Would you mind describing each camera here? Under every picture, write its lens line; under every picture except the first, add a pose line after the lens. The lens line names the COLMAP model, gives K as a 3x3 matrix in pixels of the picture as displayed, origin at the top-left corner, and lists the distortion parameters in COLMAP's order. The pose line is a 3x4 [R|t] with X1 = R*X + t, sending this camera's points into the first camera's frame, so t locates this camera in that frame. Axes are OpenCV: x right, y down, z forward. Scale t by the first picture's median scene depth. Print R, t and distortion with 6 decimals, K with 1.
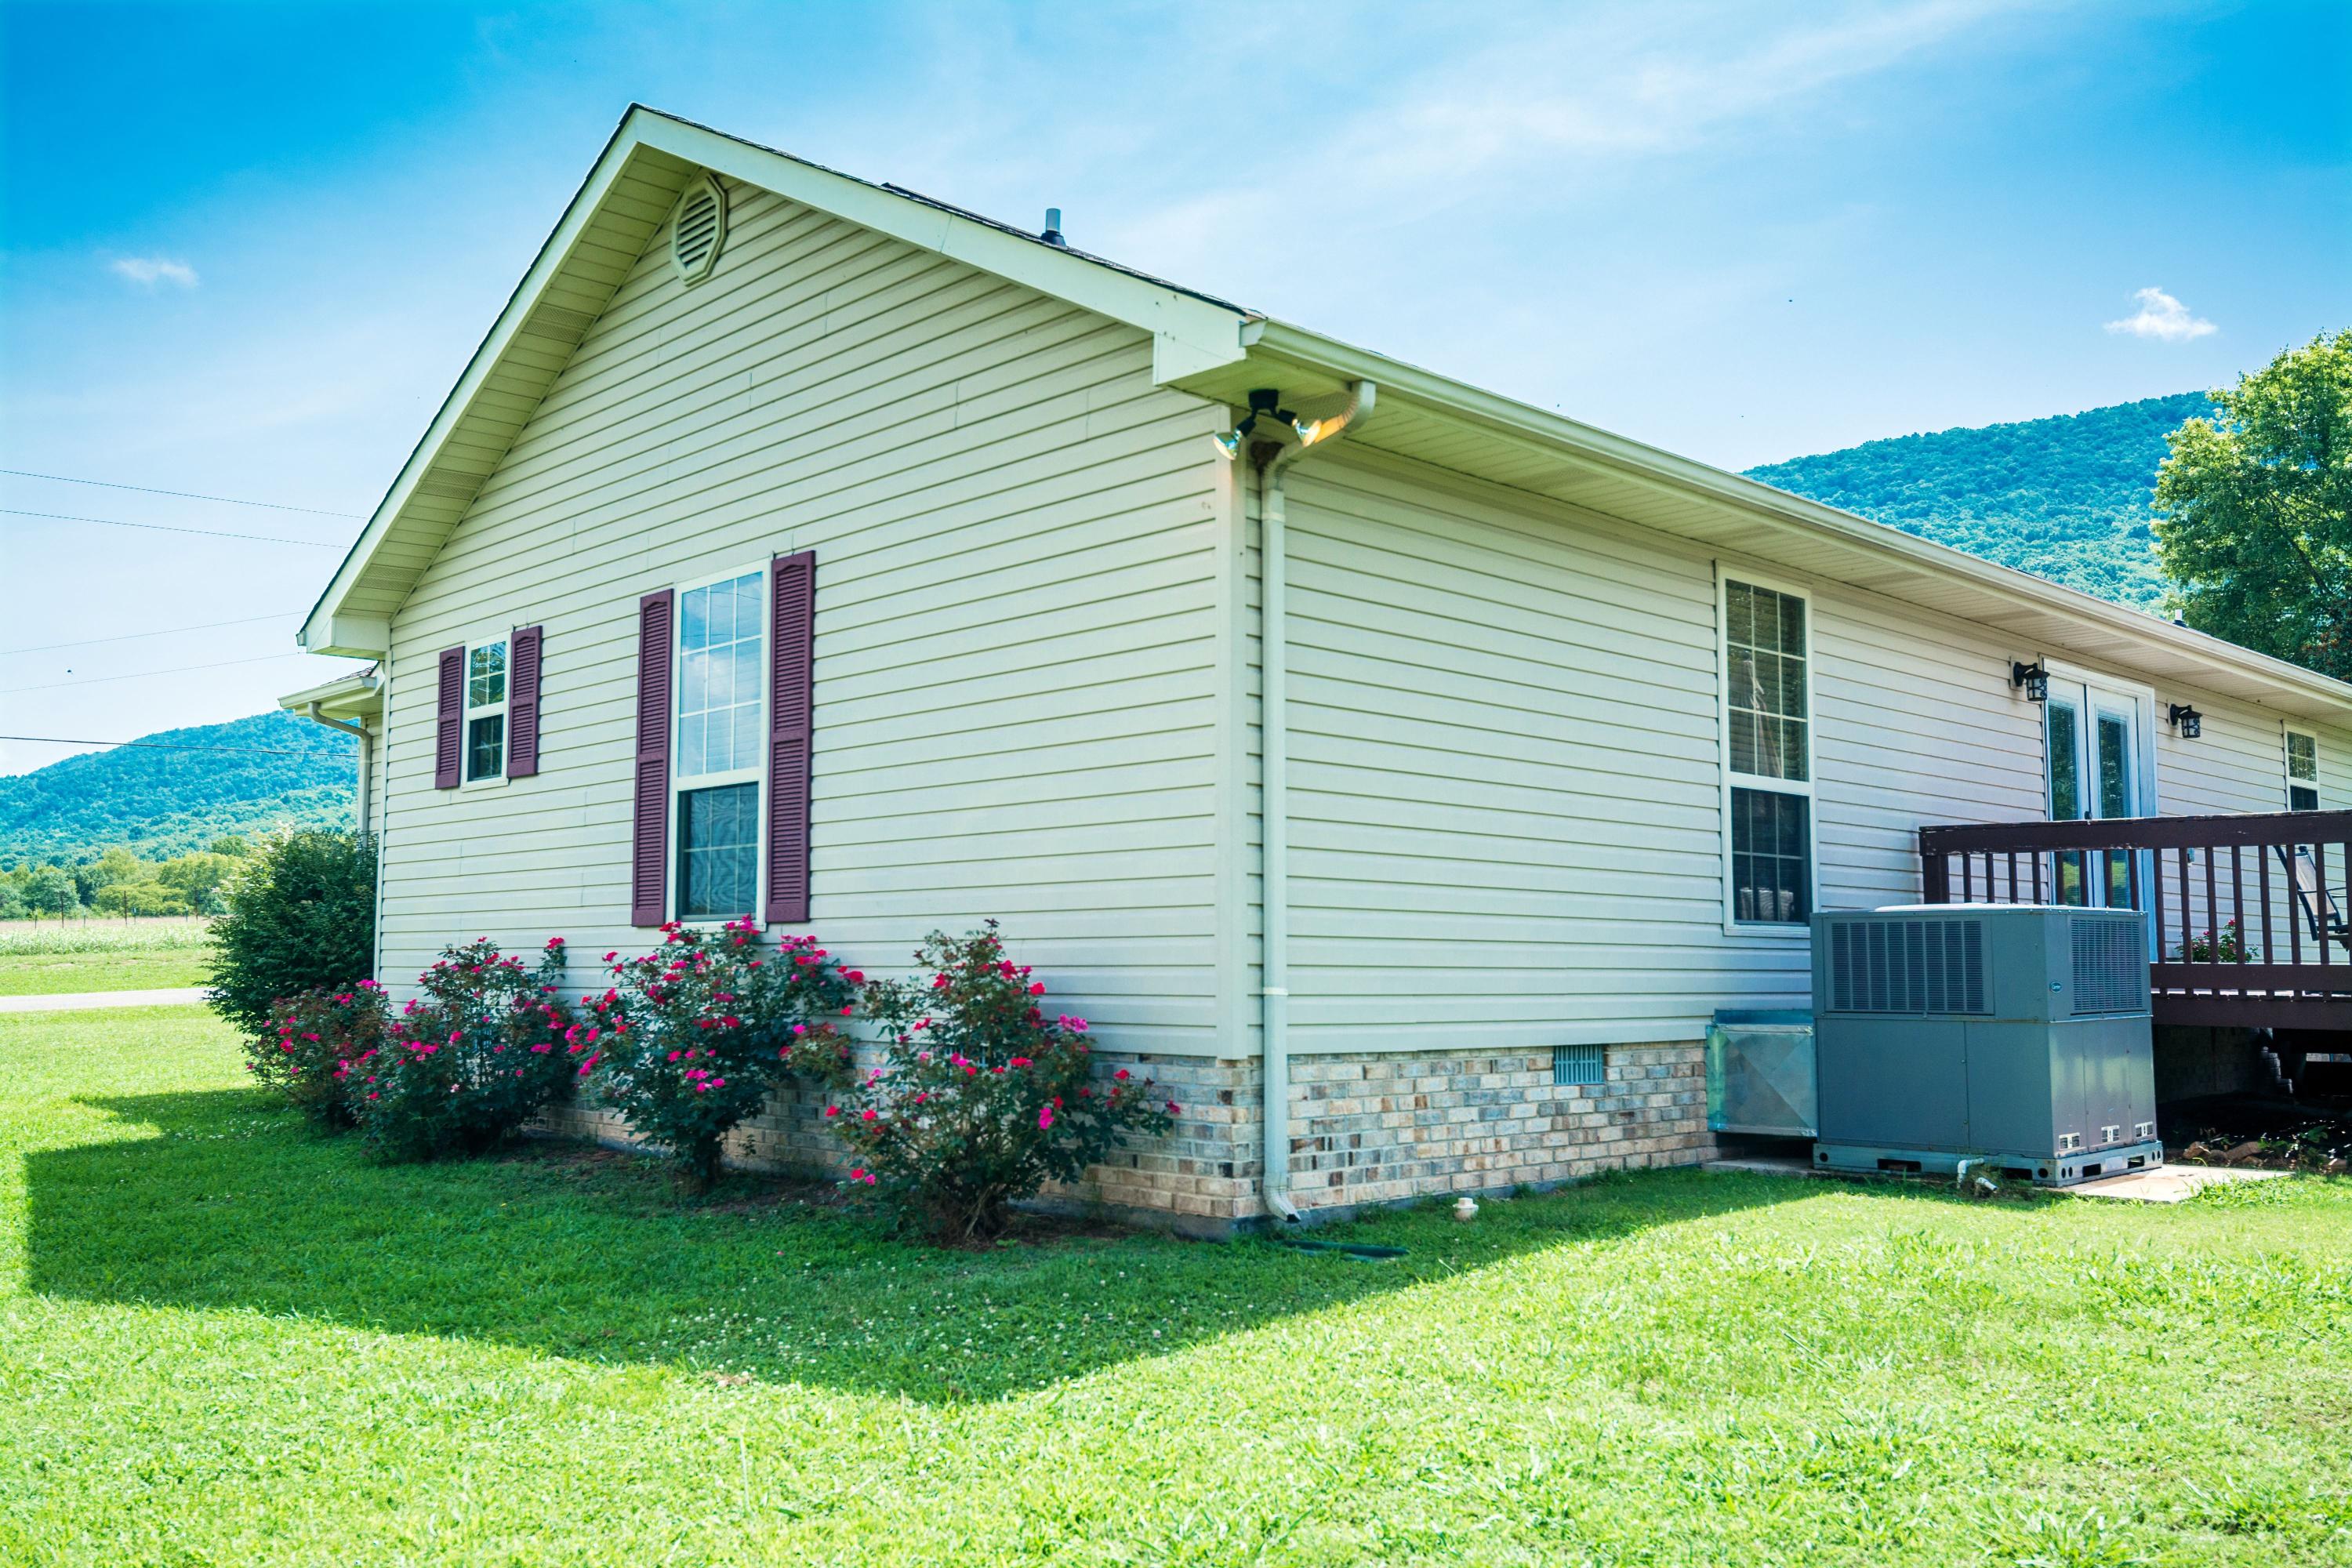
lens RADIAL K [[1947.1, 0, 1167.4], [0, 1947.1, 793.3], [0, 0, 1]] dist [0.012499, -0.025867]
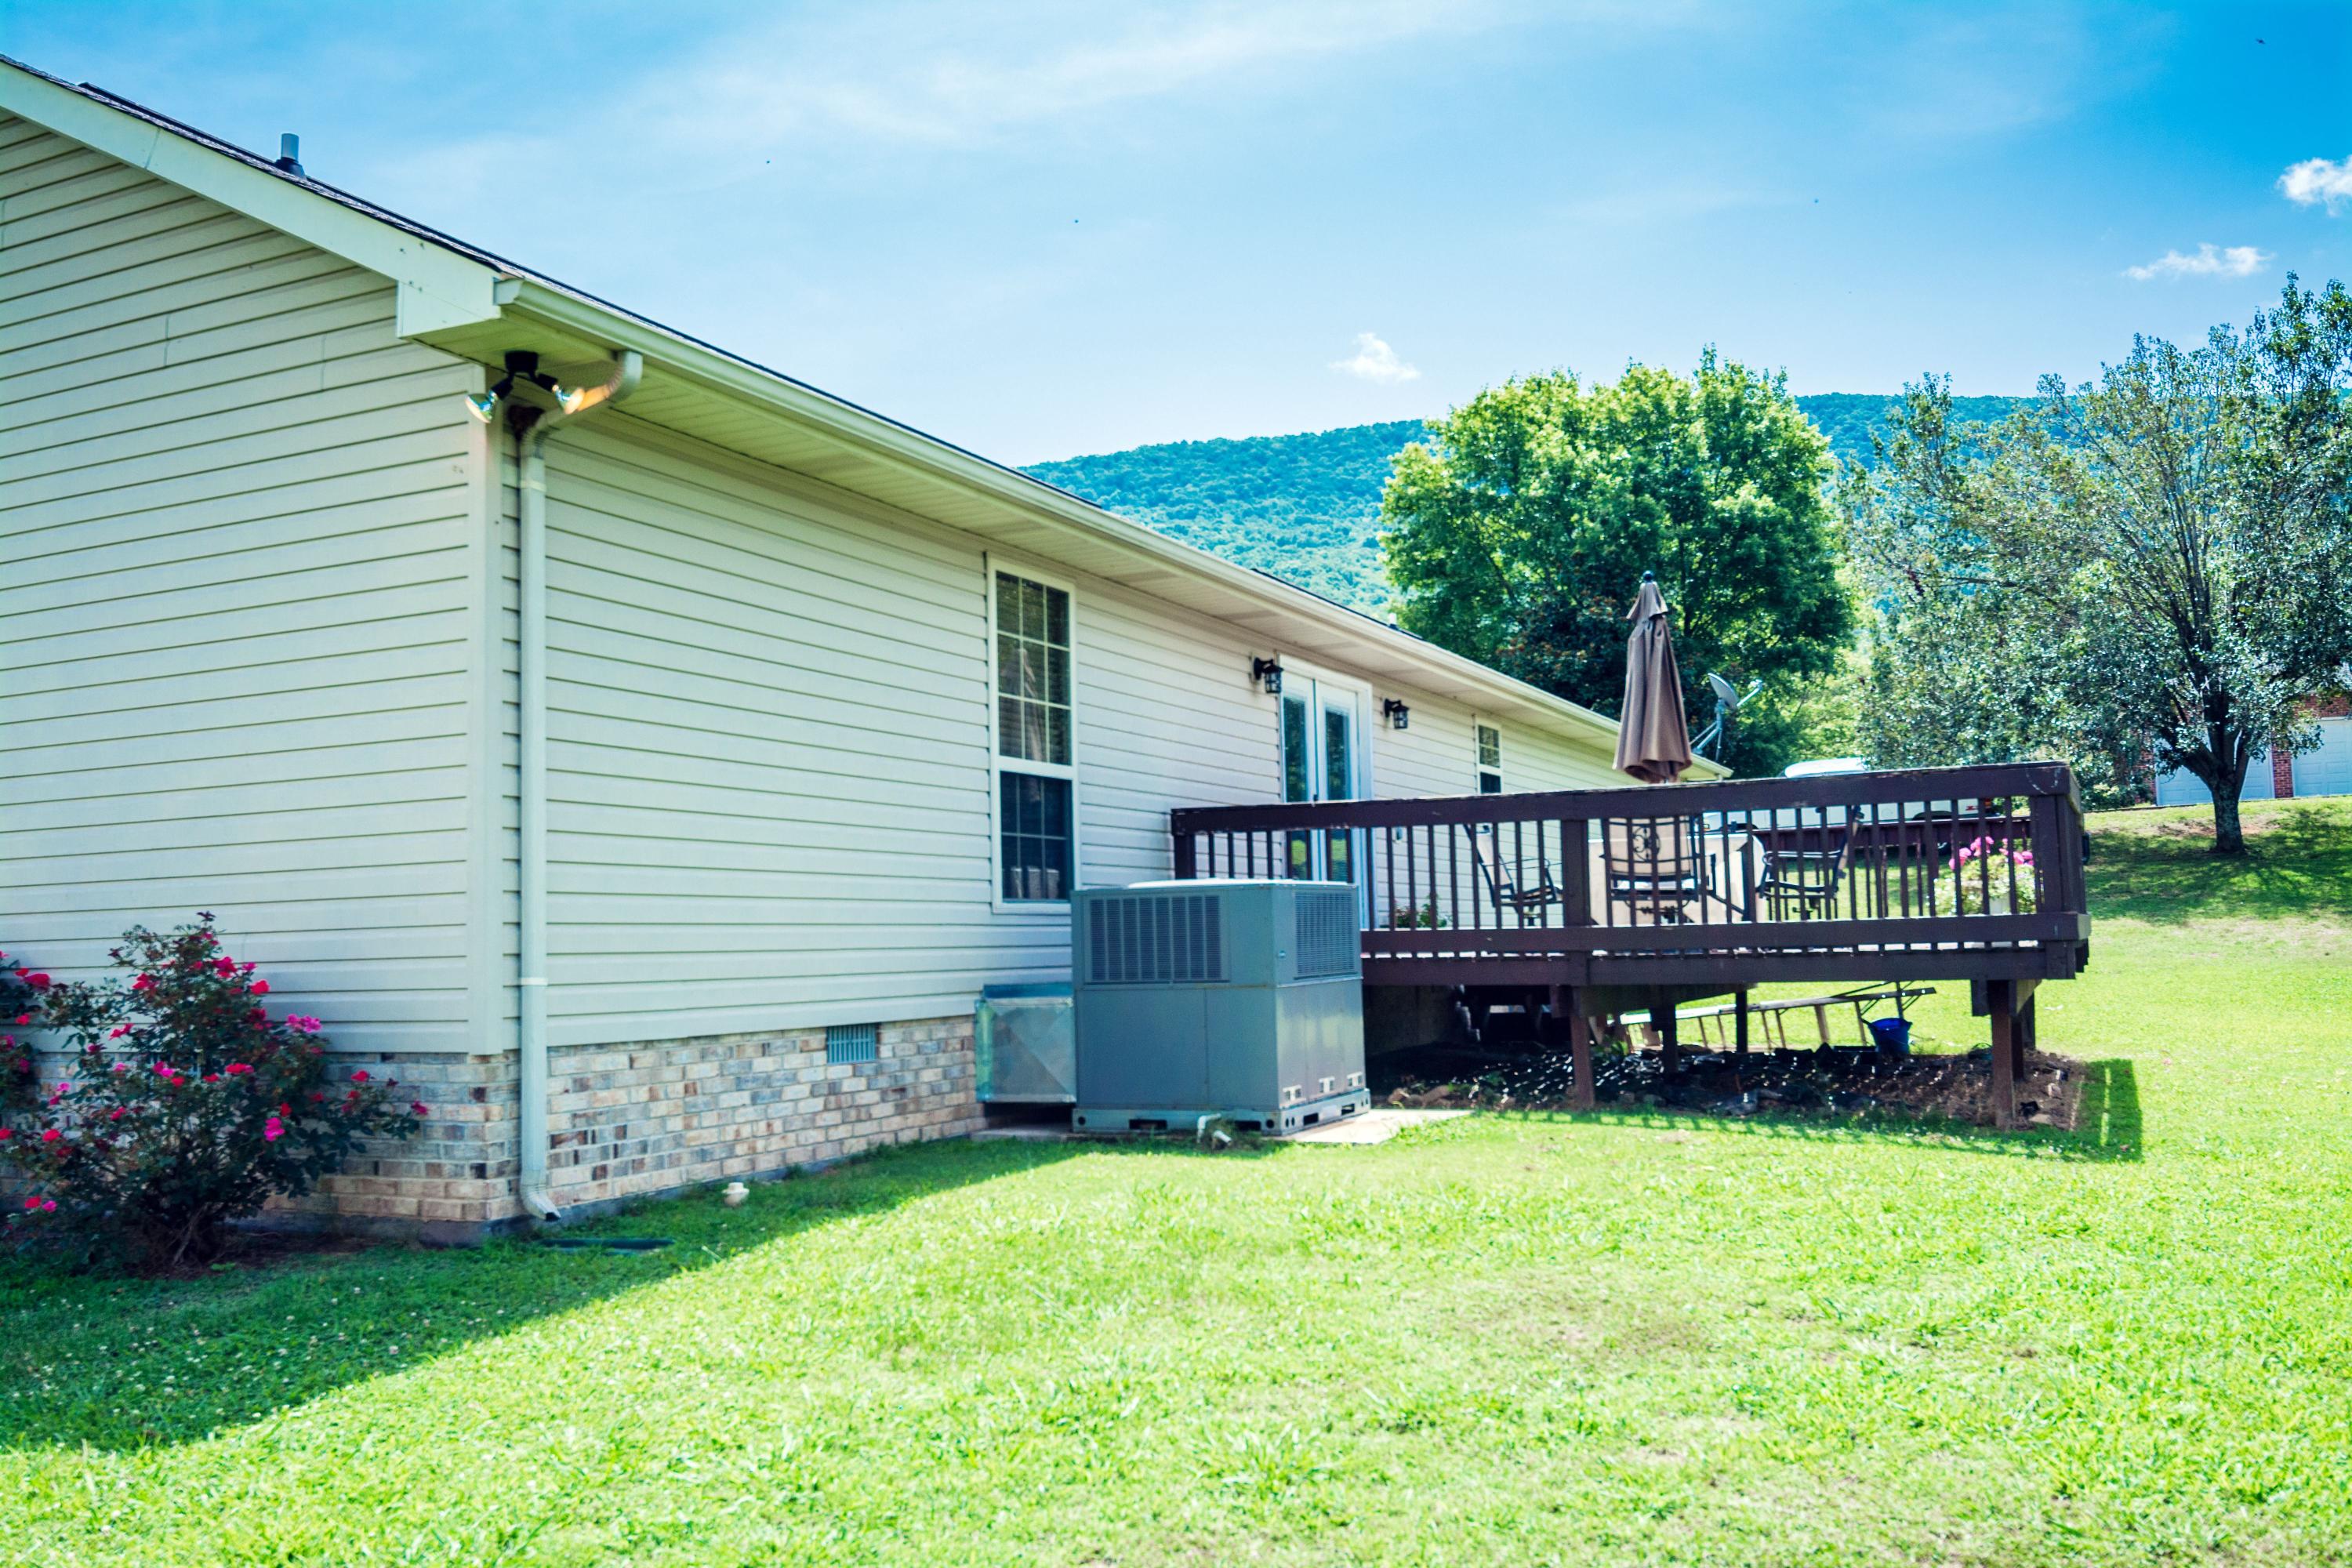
lens RADIAL K [[1947.1, 0, 1162.0], [0, 1947.1, 793.3], [0, 0, 1]] dist [0.012499, -0.025867]
pose [[0.937388, 0.001528, 0.348285, 0.010363], [-0.004837, 0.999951, 0.008633, -0.000657], [-0.348254, -0.009777, 0.937349, -0.005580]]
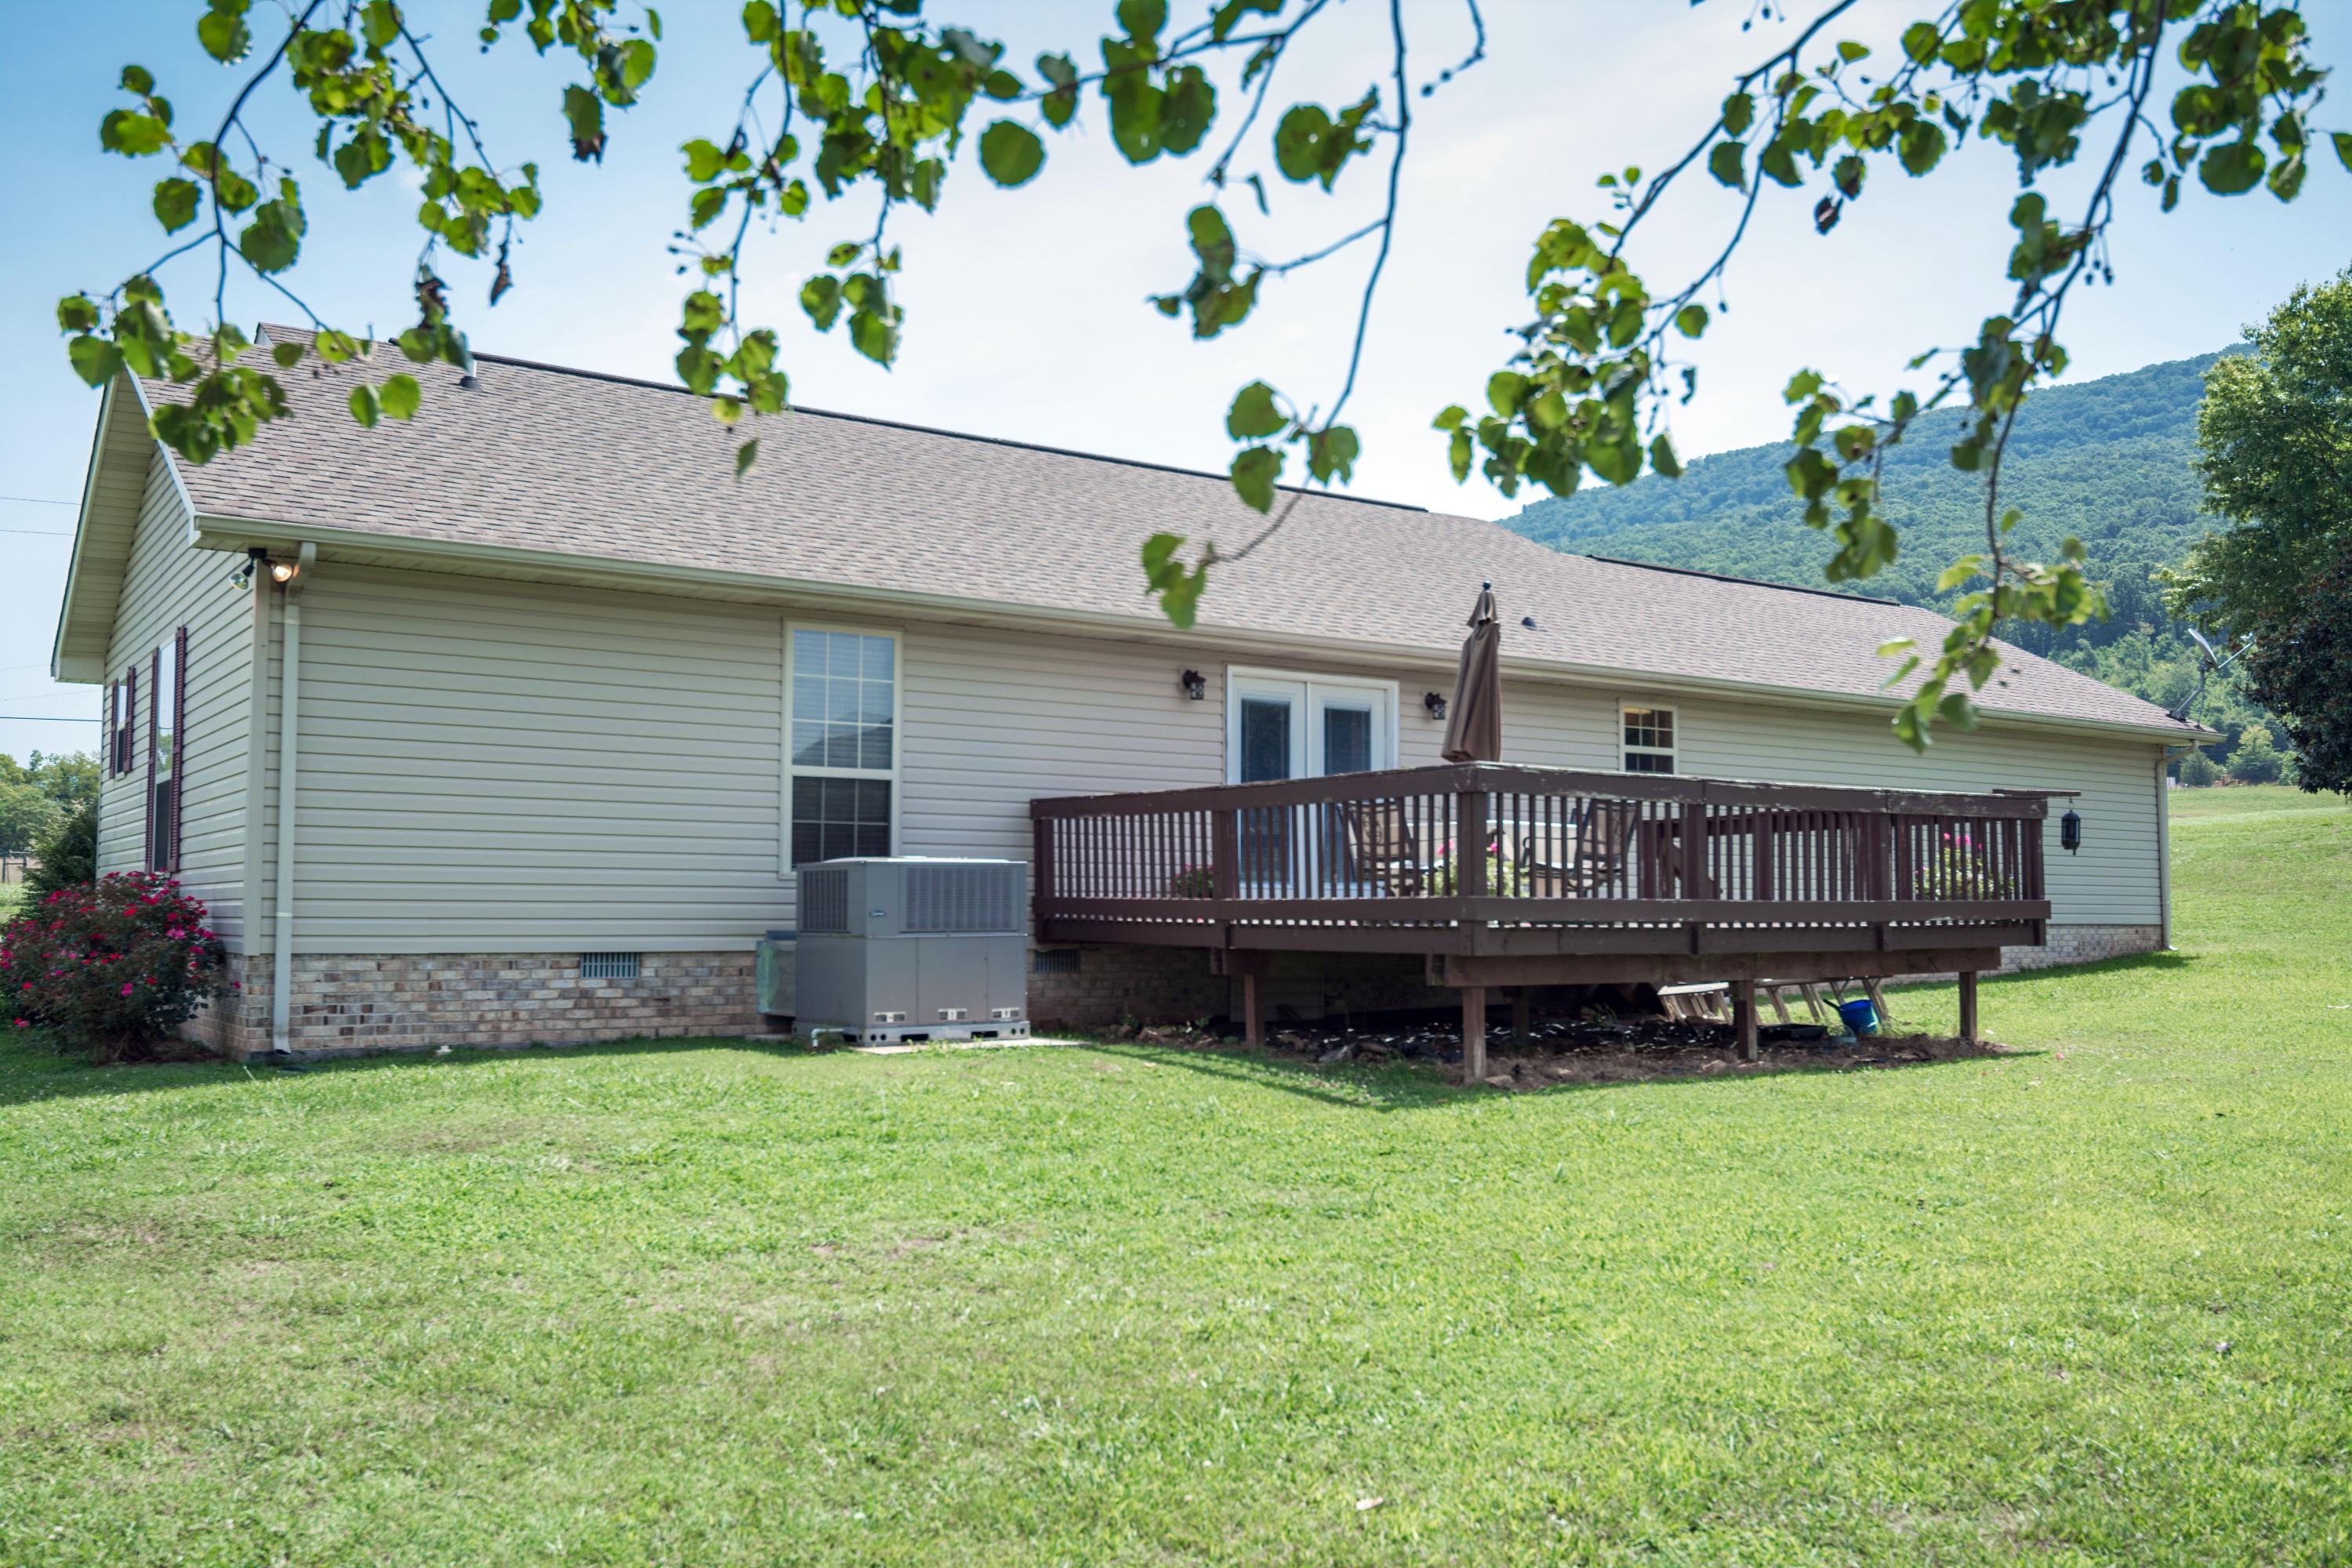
lens RADIAL K [[1947.1, 0, 1176.5], [0, 1947.1, 790.5], [0, 0, 1]] dist [0.012499, -0.025867]
pose [[0.986577, -0.007434, -0.163127, 0.998852], [0.012286, 0.999511, 0.028753, -0.037669], [0.162833, -0.030371, 0.986186, -0.457350]]
